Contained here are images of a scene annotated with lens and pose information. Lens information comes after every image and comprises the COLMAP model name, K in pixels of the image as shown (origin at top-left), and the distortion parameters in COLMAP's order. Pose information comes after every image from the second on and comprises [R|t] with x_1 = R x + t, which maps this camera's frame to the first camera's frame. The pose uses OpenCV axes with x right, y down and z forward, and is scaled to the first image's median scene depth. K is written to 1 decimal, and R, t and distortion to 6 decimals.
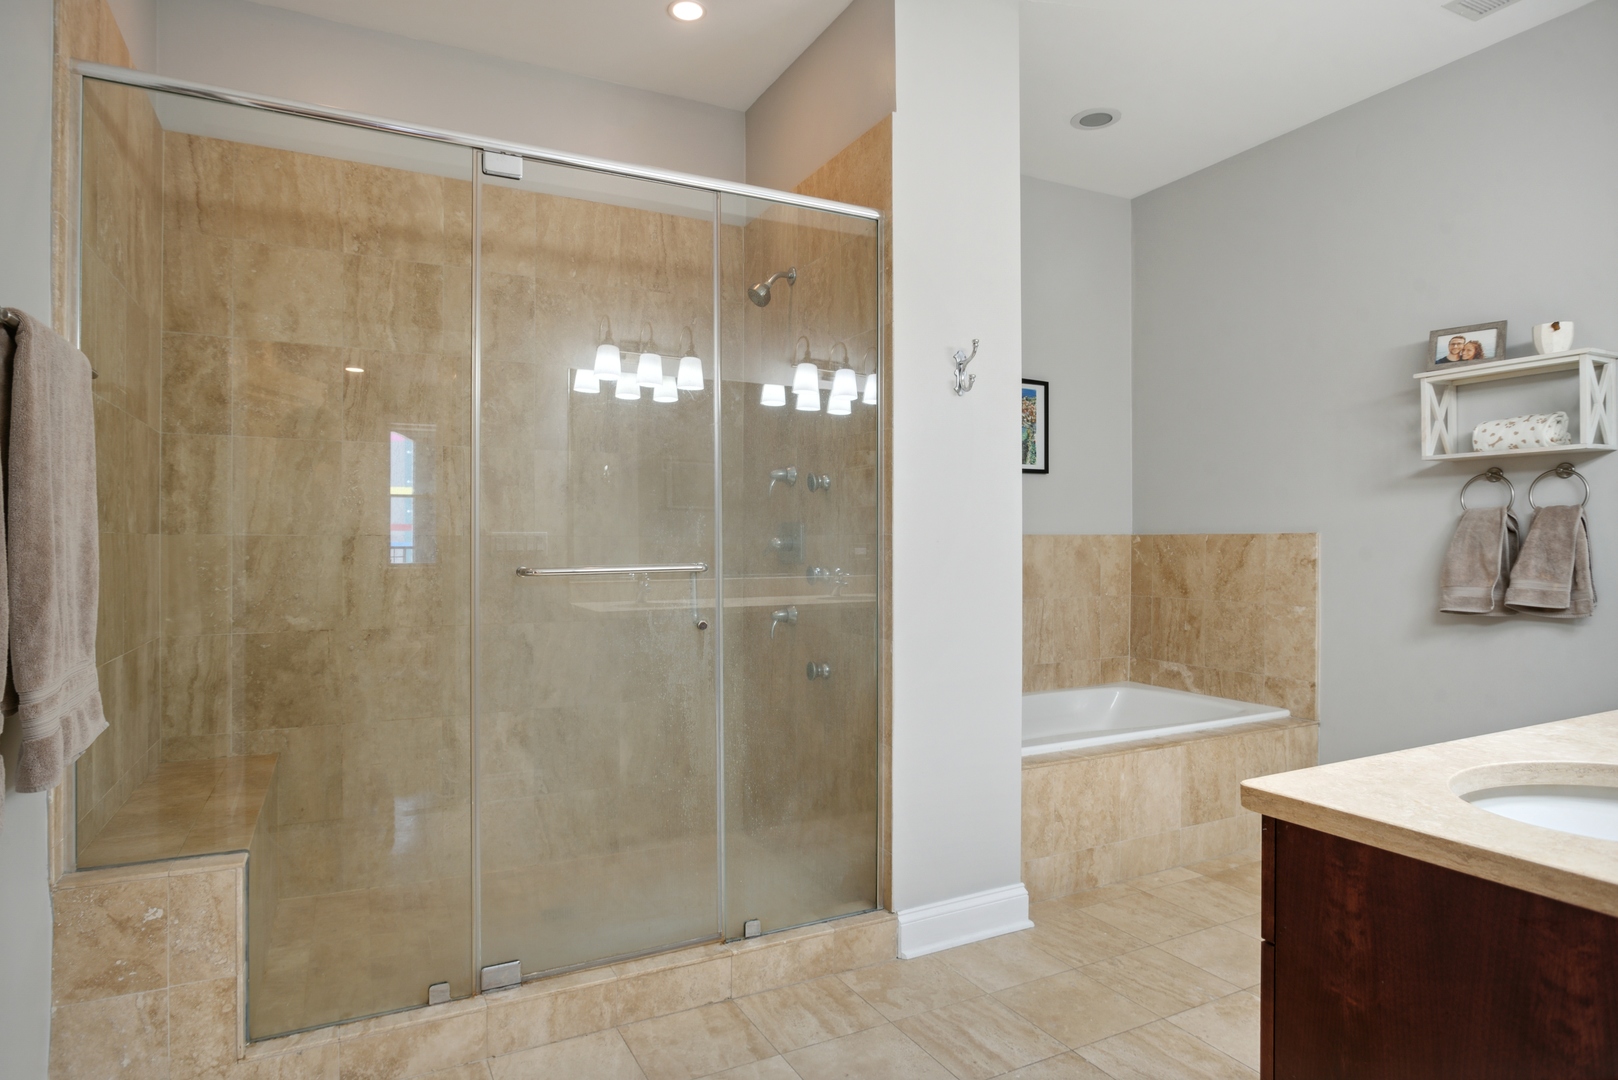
lens RADIAL K [[908.1, 0, 809.3], [0, 908.1, 539.0], [0, 0, 1]] dist [-0.027830, 0.017223]
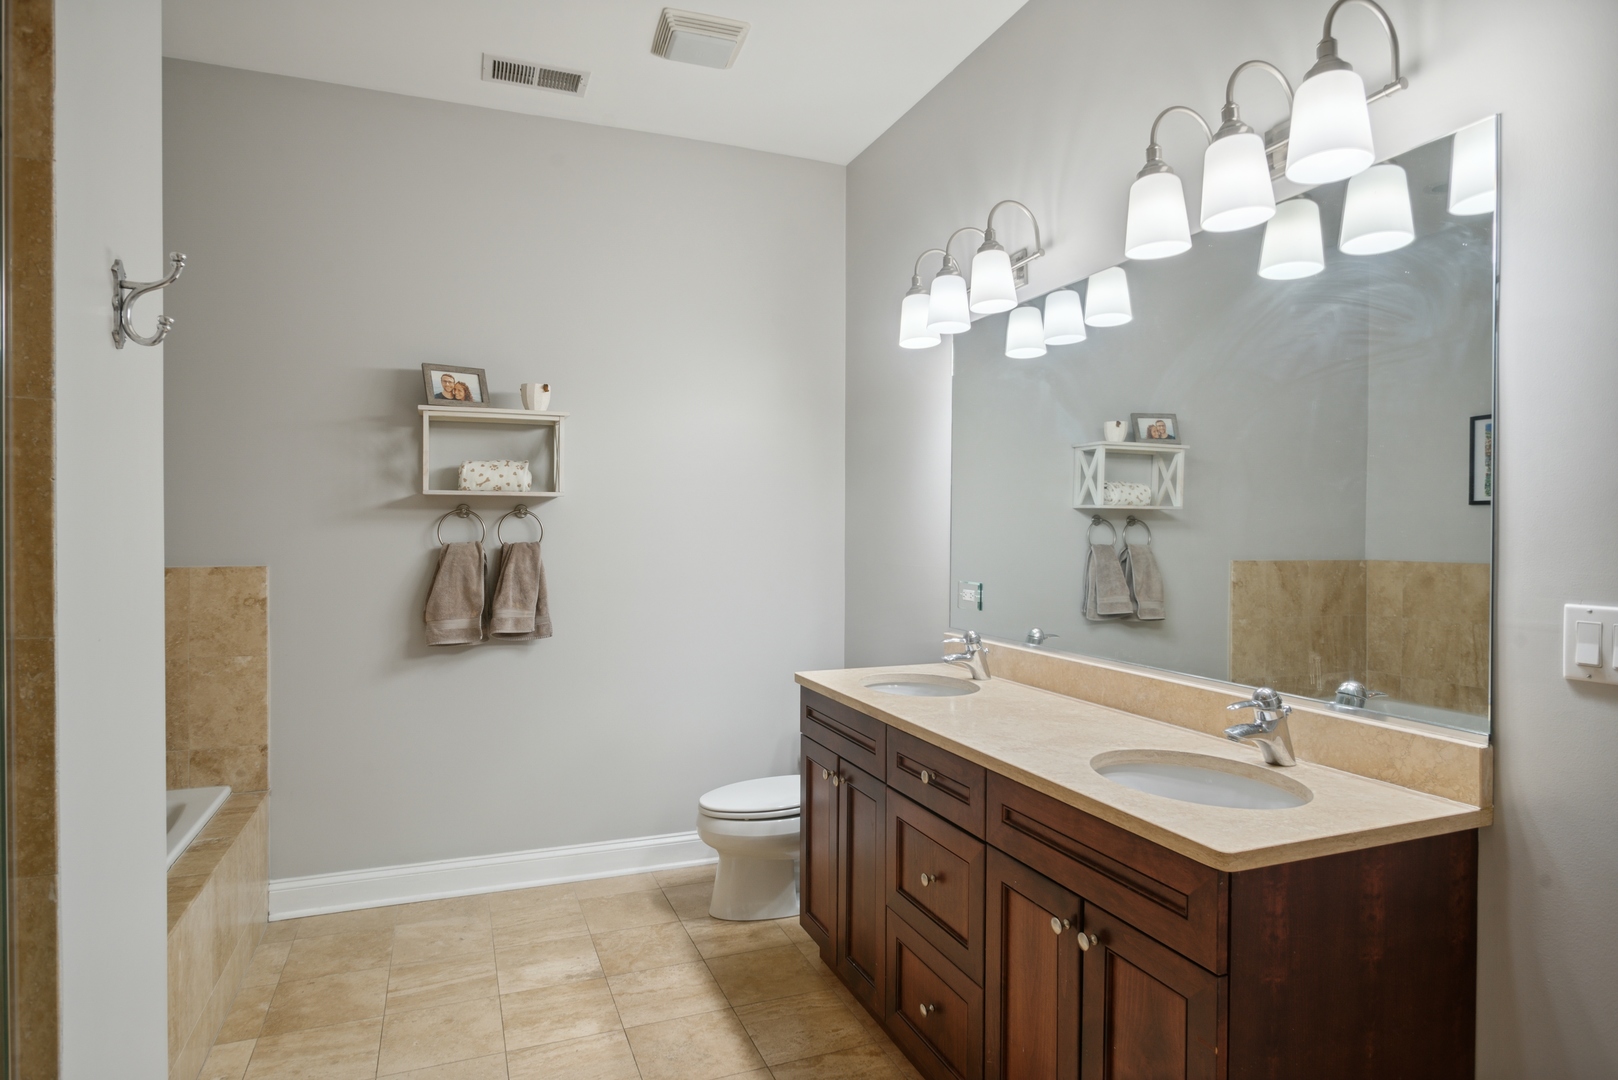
lens RADIAL K [[908.1, 0, 807.8], [0, 908.1, 538.3], [0, 0, 1]] dist [-0.027830, 0.017223]
pose [[0.114626, -0.005359, 0.993394, -0.252884], [-0.004575, 0.999972, 0.005923, -0.047947], [-0.993398, -0.005224, 0.114598, 0.479399]]
